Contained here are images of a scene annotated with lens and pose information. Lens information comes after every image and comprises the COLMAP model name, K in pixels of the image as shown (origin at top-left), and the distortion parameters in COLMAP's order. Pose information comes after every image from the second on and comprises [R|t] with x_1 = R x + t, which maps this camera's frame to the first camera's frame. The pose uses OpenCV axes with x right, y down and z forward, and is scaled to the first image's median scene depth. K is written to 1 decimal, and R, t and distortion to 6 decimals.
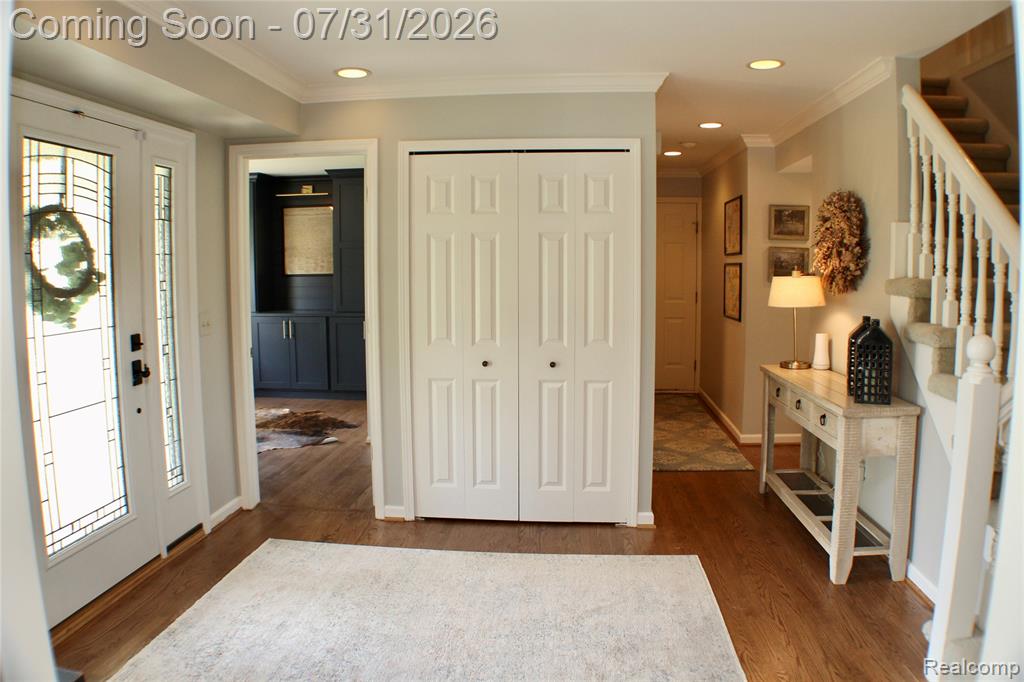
lens RADIAL K [[705.3, 0, 512.0], [0, 705.3, 341.0], [0, 0, 1]] dist [-0.216508, 0.004886]
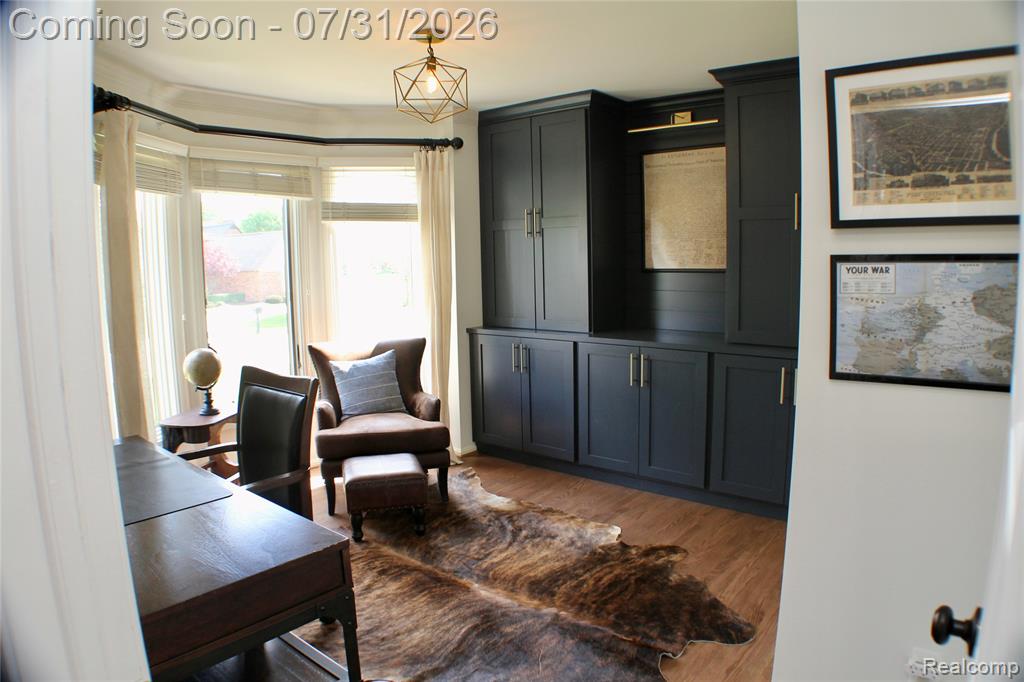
lens RADIAL K [[700.7, 0, 512.0], [0, 700.7, 341.0], [0, 0, 1]] dist [-0.140389, -0.000774]
pose [[0.835659, 0.050082, -0.546960, -0.197164], [-0.039876, 0.998738, 0.030526, -0.099276], [0.547799, -0.003699, 0.836602, 0.895853]]
